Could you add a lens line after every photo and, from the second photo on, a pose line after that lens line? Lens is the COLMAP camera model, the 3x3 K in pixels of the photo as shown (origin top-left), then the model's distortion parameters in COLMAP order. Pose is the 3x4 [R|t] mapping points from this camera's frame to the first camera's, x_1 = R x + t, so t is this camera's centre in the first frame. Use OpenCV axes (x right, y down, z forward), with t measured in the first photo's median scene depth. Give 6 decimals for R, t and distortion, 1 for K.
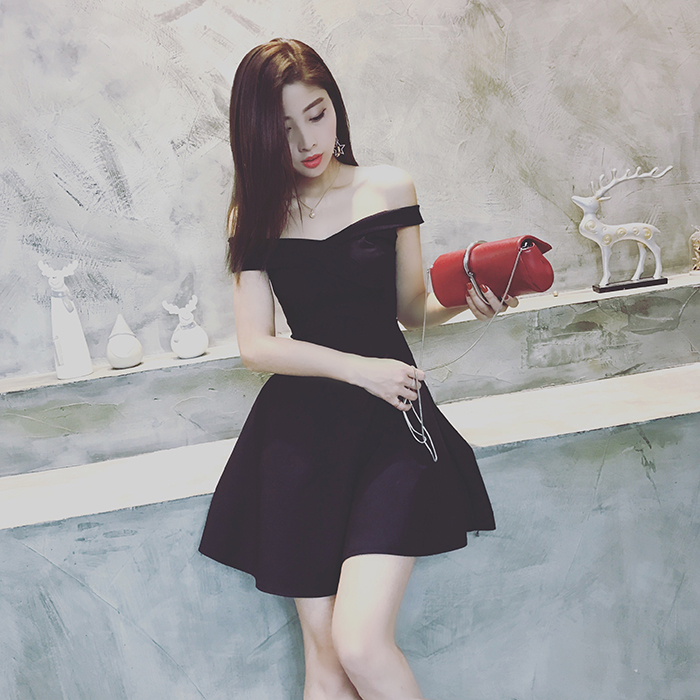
lens RADIAL K [[749.3, 0, 347.3], [0, 749.3, 296.4], [0, 0, 1]] dist [-0.006345, 0.000000]
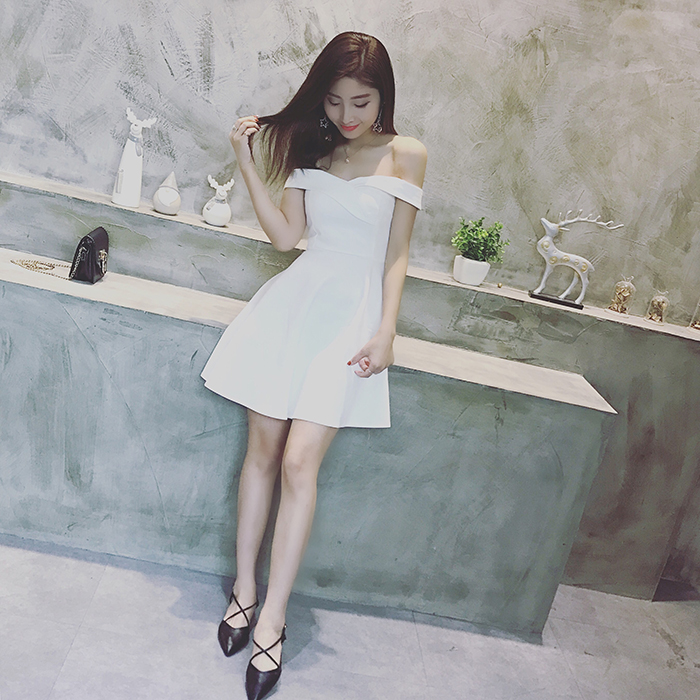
lens RADIAL K [[749.3, 0, 346.3], [0, 749.3, 350.2], [0, 0, 1]] dist [-0.006345, 0.000000]
pose [[0.929058, 0.366306, 0.051676, 0.012053], [-0.369737, 0.914913, 0.161954, -0.012642], [0.012046, -0.169571, 0.985444, -0.284104]]
